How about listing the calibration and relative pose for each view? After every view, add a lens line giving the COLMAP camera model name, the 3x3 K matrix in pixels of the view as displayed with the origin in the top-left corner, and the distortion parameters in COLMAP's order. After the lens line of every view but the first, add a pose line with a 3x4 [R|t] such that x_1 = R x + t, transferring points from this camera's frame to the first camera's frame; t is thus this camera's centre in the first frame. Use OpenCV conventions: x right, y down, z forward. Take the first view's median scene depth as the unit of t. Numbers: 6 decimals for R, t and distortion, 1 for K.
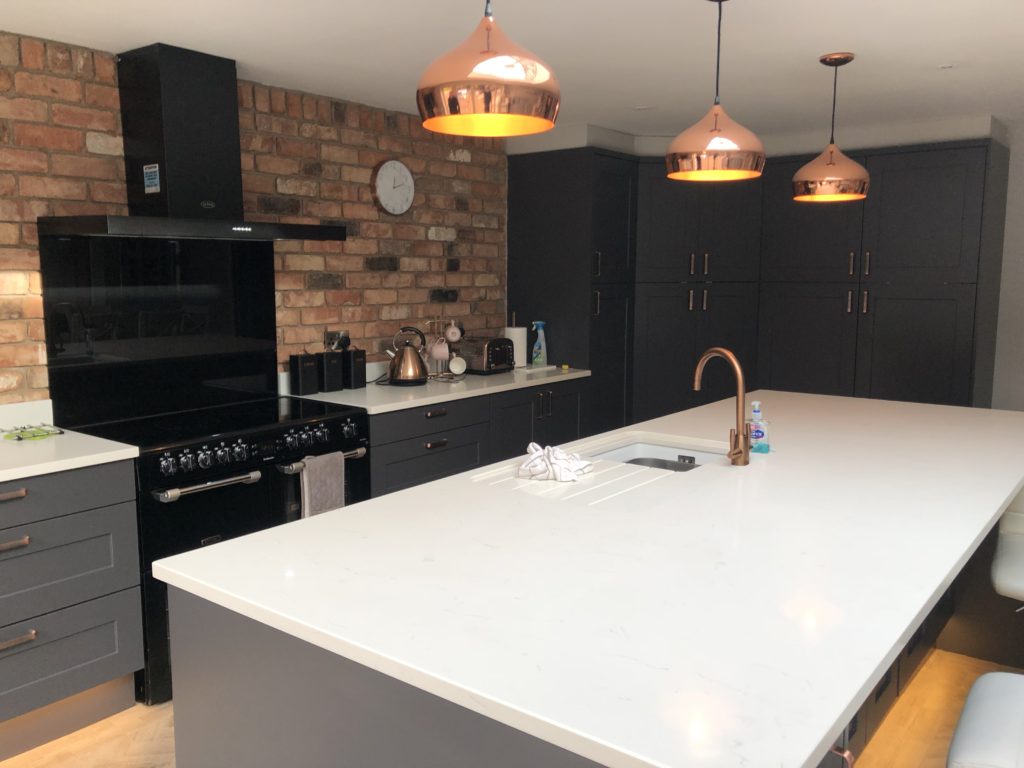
lens RADIAL K [[843.9, 0, 512.0], [0, 843.9, 384.0], [0, 0, 1]] dist [0.002899, 0.001059]
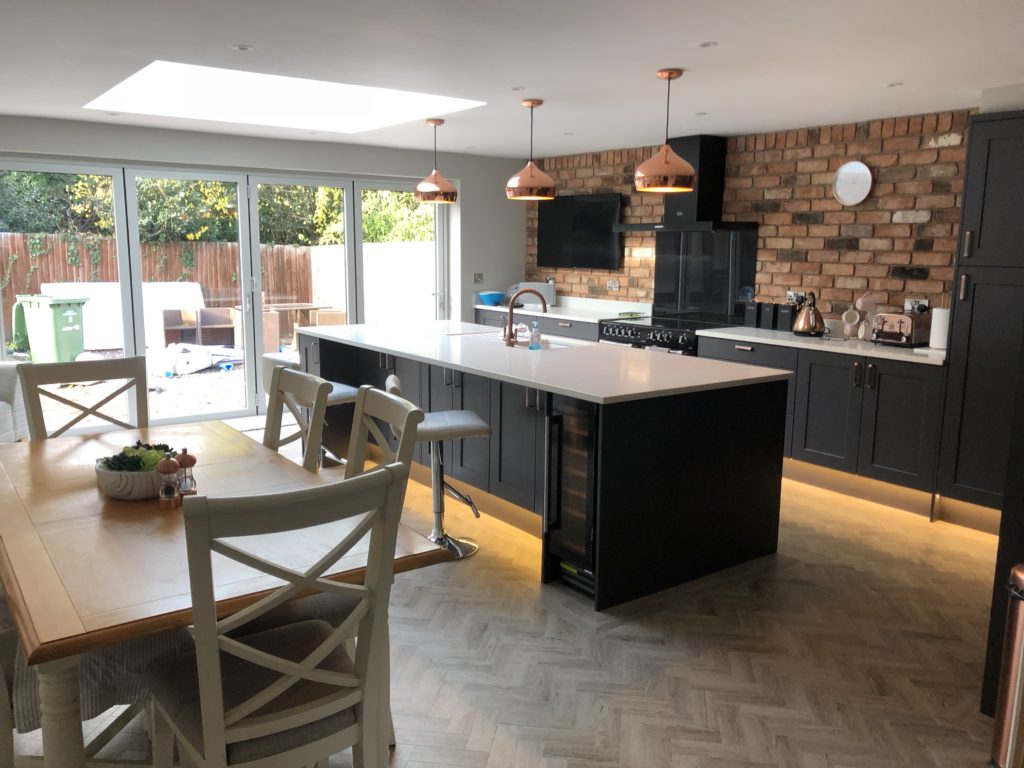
lens RADIAL K [[843.9, 0, 512.0], [0, 843.9, 384.0], [0, 0, 1]] dist [0.002899, 0.001059]
pose [[-0.268845, 0.152004, -0.951114, 1.271039], [-0.140007, 0.970814, 0.194727, -0.118027], [0.952953, 0.185515, -0.239717, 0.889985]]
